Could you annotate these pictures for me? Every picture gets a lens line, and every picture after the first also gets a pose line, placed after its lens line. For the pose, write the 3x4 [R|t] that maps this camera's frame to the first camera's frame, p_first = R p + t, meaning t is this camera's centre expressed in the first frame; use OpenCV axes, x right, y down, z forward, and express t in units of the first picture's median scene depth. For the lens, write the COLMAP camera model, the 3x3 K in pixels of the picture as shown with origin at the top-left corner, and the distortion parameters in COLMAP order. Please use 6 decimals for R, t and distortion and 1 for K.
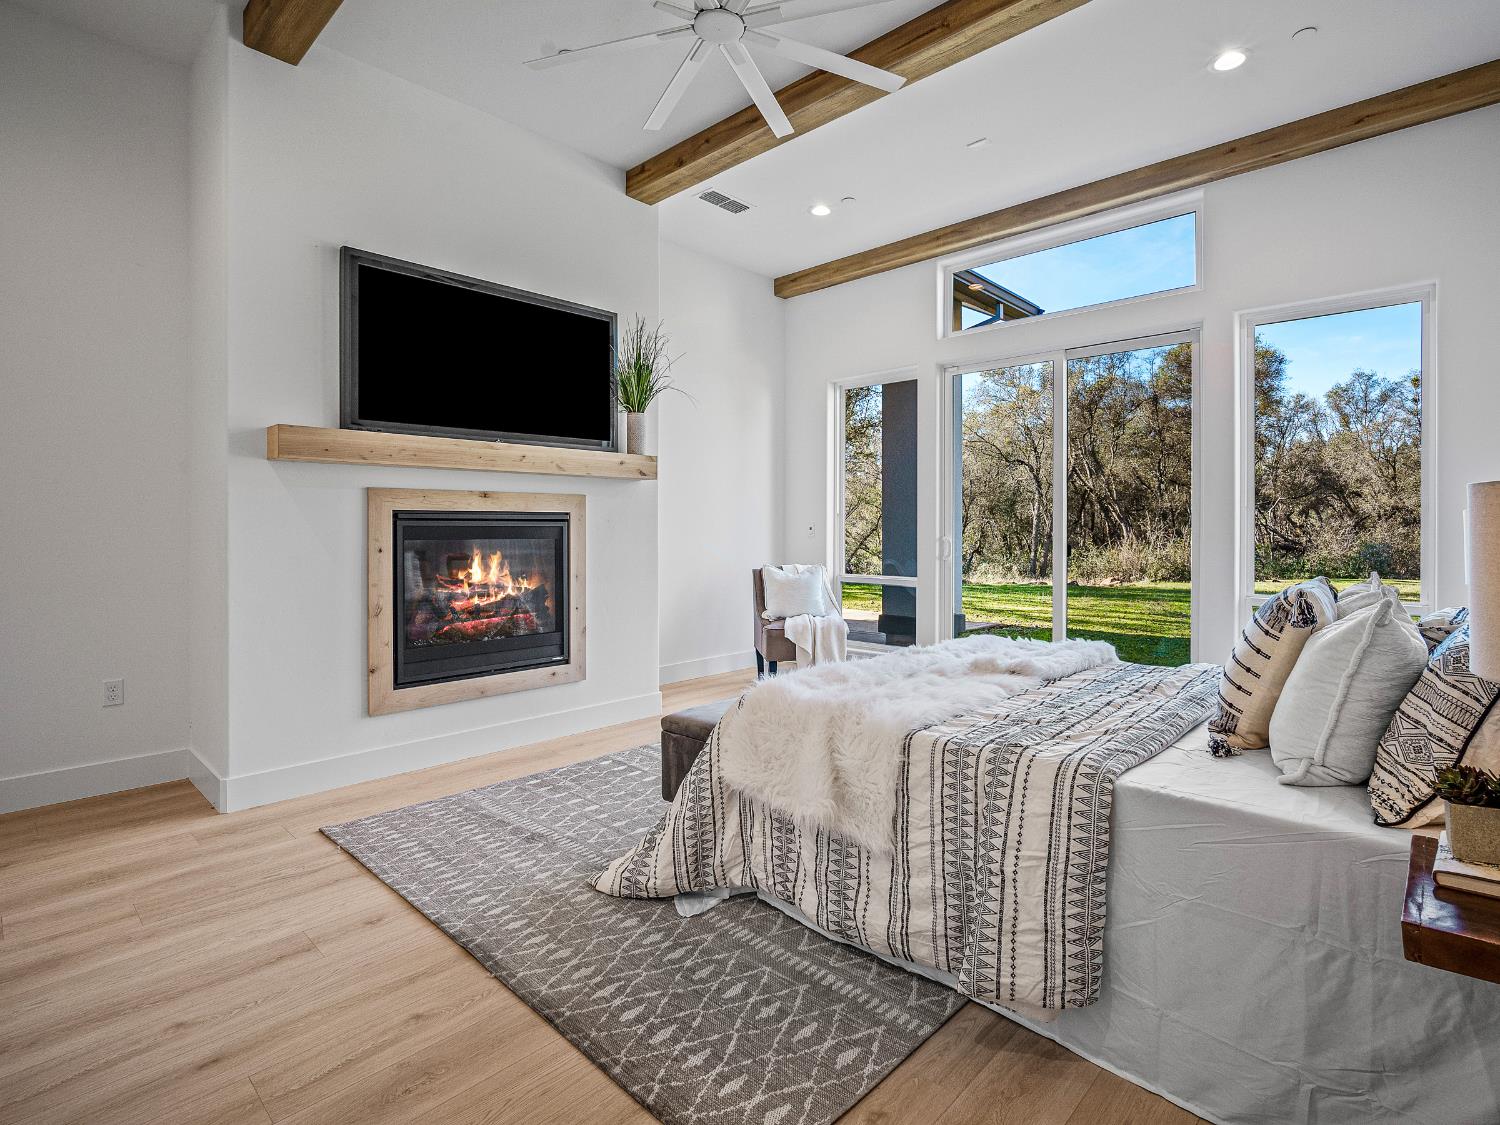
lens RADIAL K [[744.8, 0, 771.6], [0, 744.8, 528.2], [0, 0, 1]] dist [-0.013952, 0.003907]
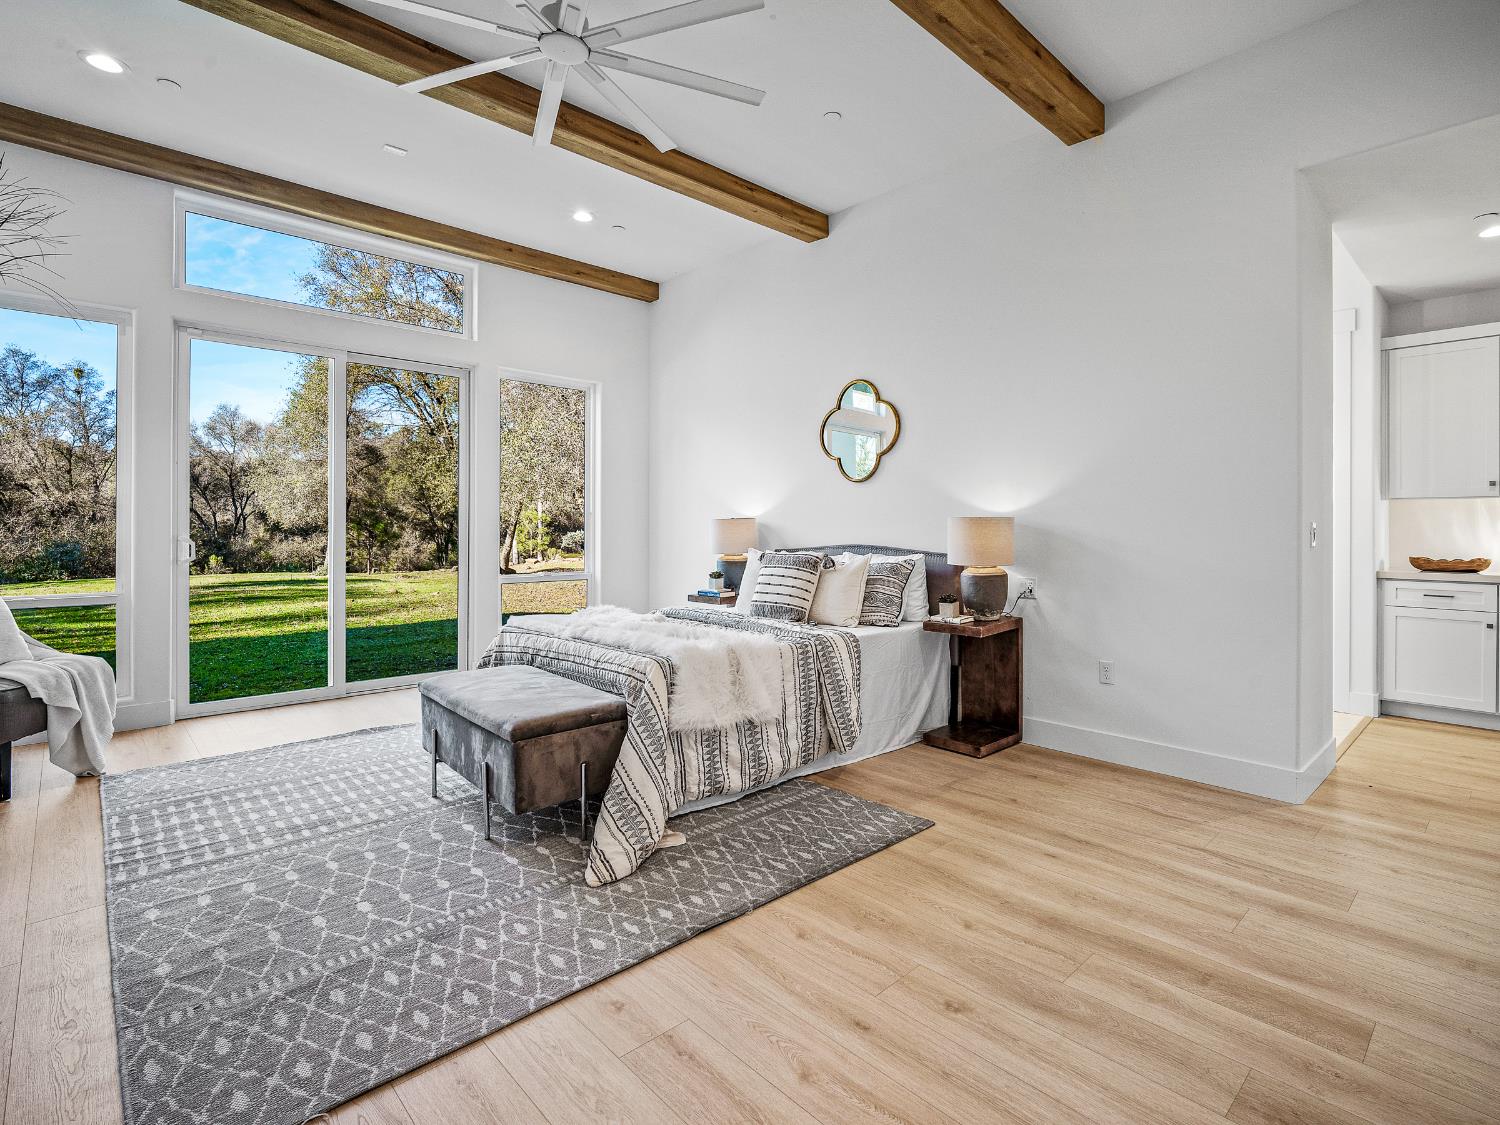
lens RADIAL K [[744.8, 0, 793.3], [0, 744.8, 526.1], [0, 0, 1]] dist [-0.013952, 0.003907]
pose [[0.053582, 0.002430, 0.998561, -1.347264], [-0.003709, 0.999991, -0.002234, -0.000781], [-0.998557, -0.003584, 0.053590, 0.760454]]
